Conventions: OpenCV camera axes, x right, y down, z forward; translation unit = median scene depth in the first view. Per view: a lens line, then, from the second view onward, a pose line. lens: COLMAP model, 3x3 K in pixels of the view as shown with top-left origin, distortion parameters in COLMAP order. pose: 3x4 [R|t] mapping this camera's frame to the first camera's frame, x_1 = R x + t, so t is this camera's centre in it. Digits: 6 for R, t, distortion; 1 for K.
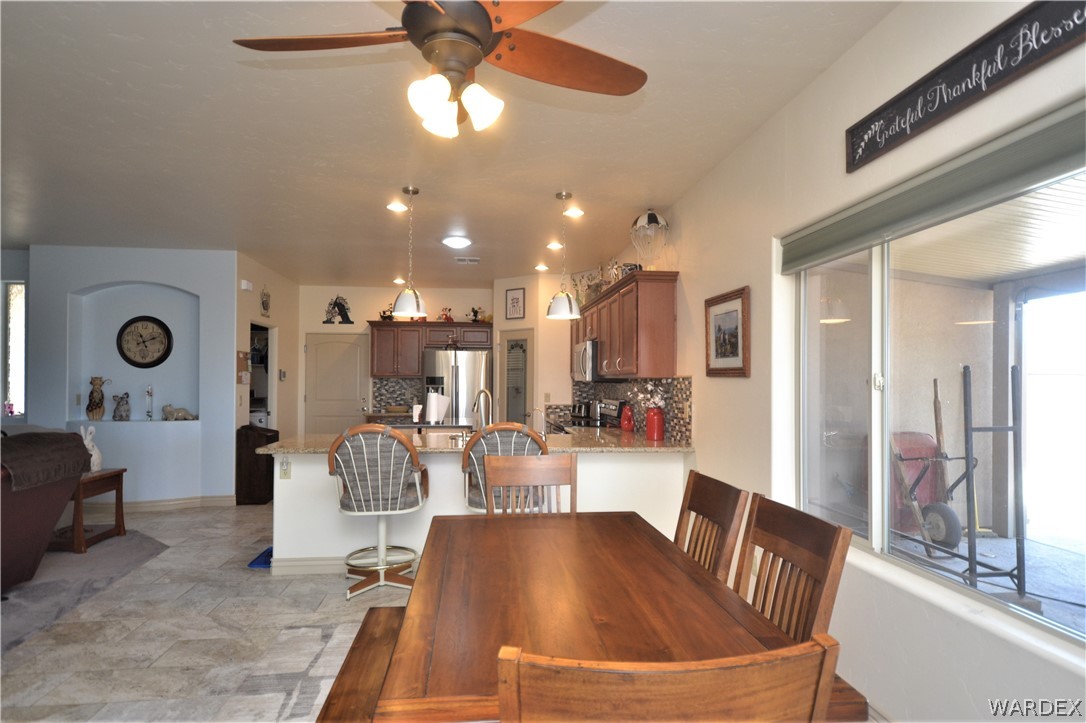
lens RADIAL K [[592.2, 0, 536.8], [0, 592.2, 377.1], [0, 0, 1]] dist [0.003276, 0.001289]
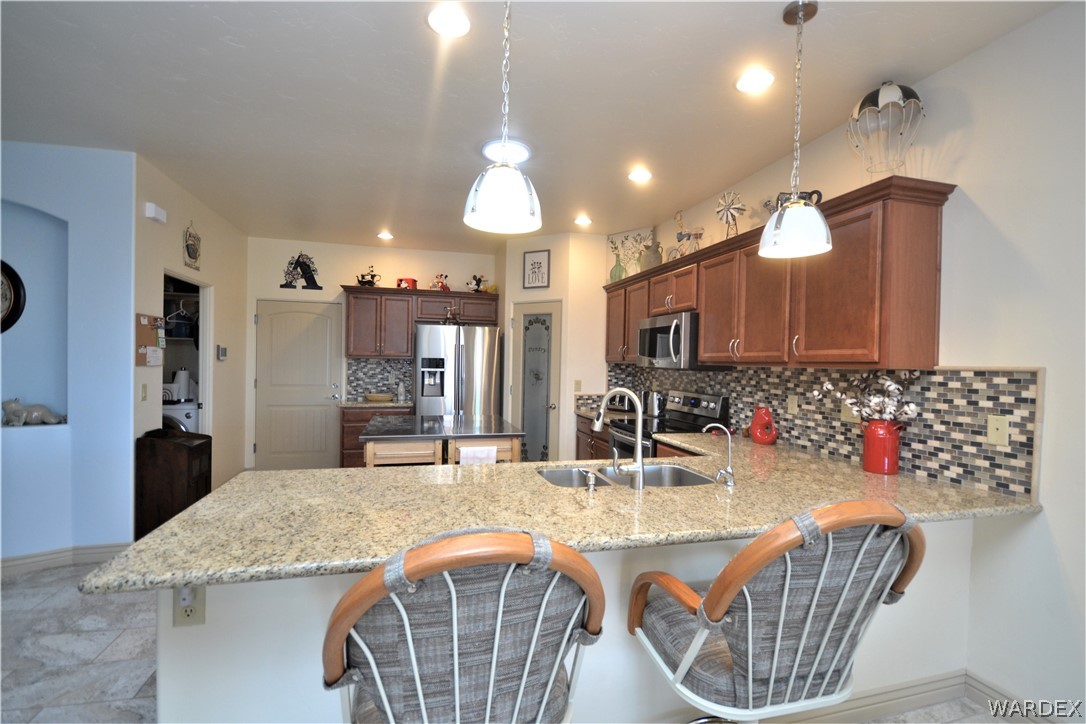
lens RADIAL K [[483.5, 0, 546.4], [0, 483.5, 367.7], [0, 0, 1]] dist [-0.000671, -0.000598]
pose [[0.986496, 0.011102, 0.163407, -0.159773], [-0.014591, 0.999690, 0.020172, -0.003641], [-0.163133, -0.022284, 0.986352, 0.422127]]
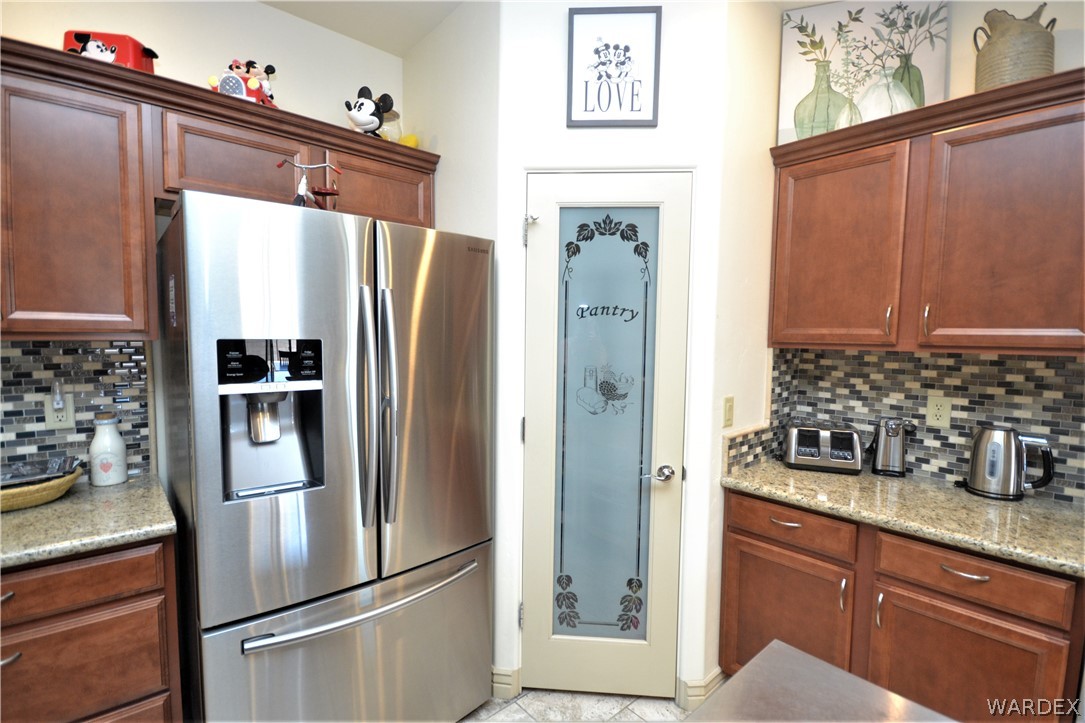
lens RADIAL K [[504.9, 0, 550.0], [0, 504.9, 372.3], [0, 0, 1]] dist [-0.001469, -0.000347]
pose [[0.813740, -0.036603, 0.580076, -0.242859], [-0.014209, 0.996464, 0.082811, -0.006244], [-0.581056, -0.075629, 0.810342, 1.013379]]
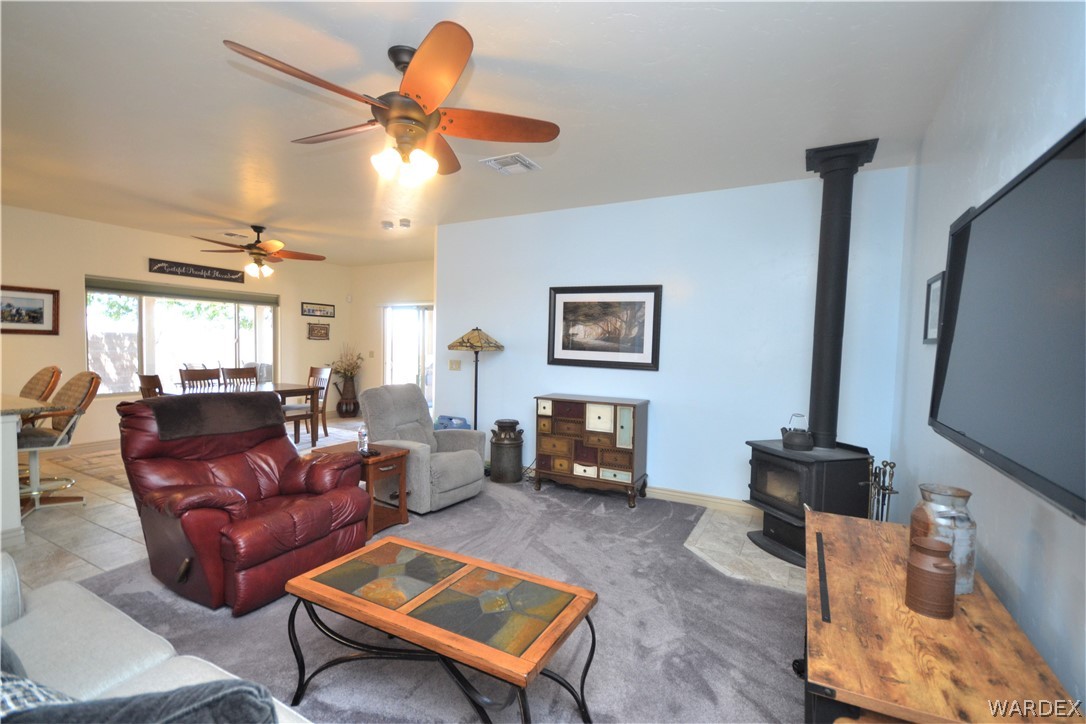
lens RADIAL K [[483.5, 0, 546.4], [0, 483.5, 367.7], [0, 0, 1]] dist [-0.000671, -0.000598]
pose [[-0.827186, -0.059289, 0.558791, -1.017517], [-0.039311, 0.998088, 0.047706, -0.017288], [-0.560551, 0.017495, -0.827935, 0.744922]]
